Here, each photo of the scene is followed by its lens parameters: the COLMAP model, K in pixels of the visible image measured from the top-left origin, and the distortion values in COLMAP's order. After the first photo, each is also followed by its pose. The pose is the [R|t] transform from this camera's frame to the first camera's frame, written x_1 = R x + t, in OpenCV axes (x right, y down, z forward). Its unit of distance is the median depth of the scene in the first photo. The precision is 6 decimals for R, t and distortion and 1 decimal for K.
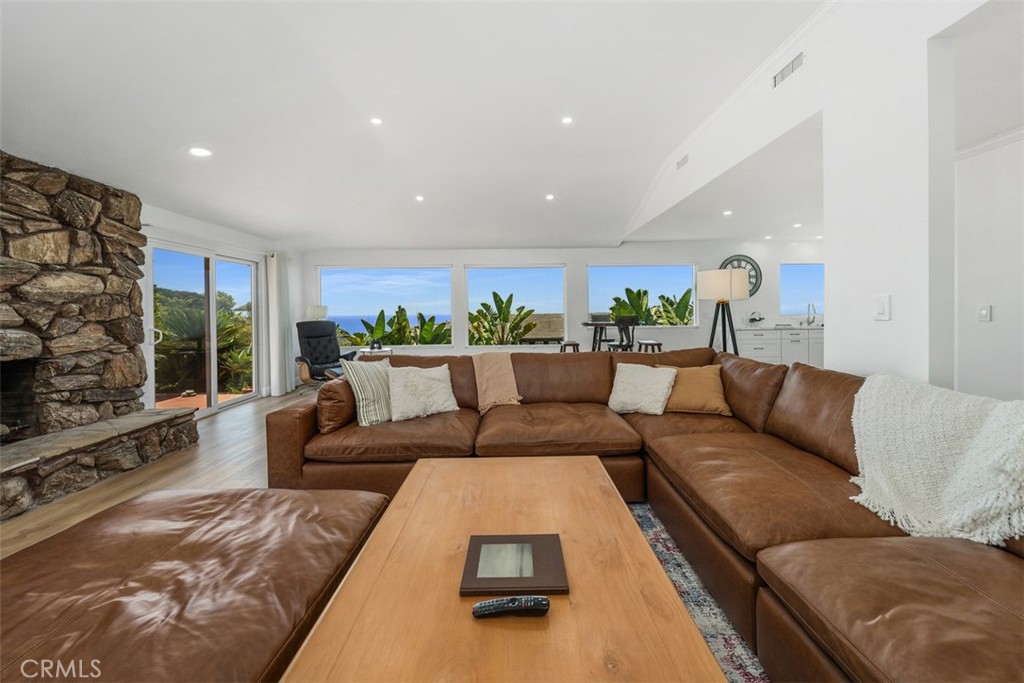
lens RADIAL K [[386.9, 0, 517.9], [0, 386.9, 311.6], [0, 0, 1]] dist [-0.000259, -0.000115]
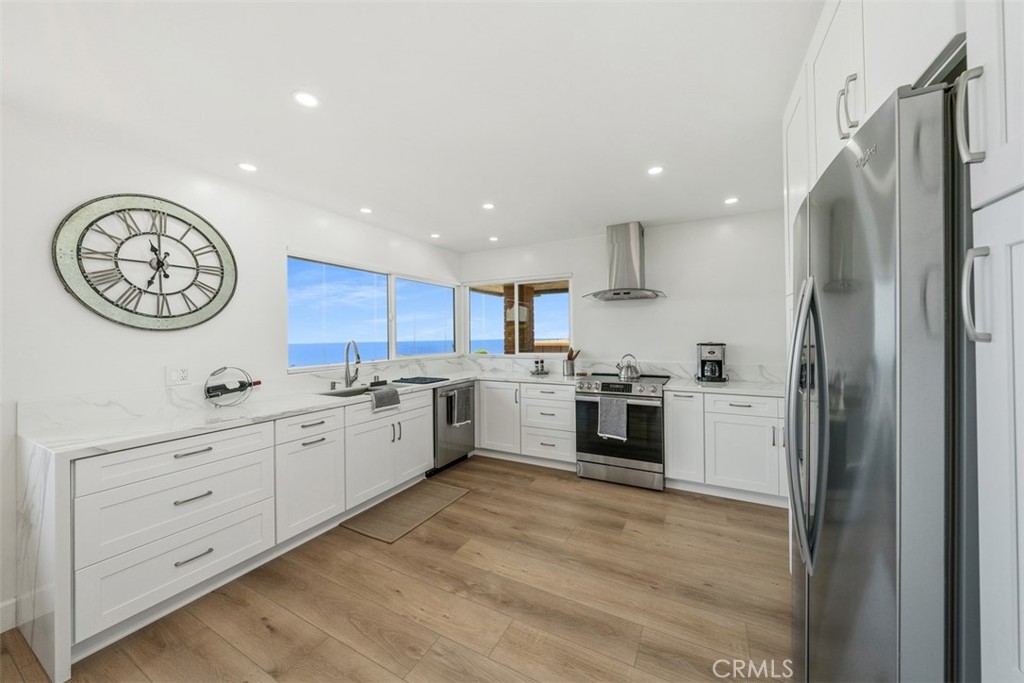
lens RADIAL K [[360.2, 0, 515.8], [0, 360.2, 332.9], [0, 0, 1]] dist [-0.000861, -0.000078]
pose [[0.483514, 0.013680, 0.875230, 0.833449], [0.009424, 0.999739, -0.020832, -0.040185], [-0.875286, 0.018321, 0.483258, 1.078334]]
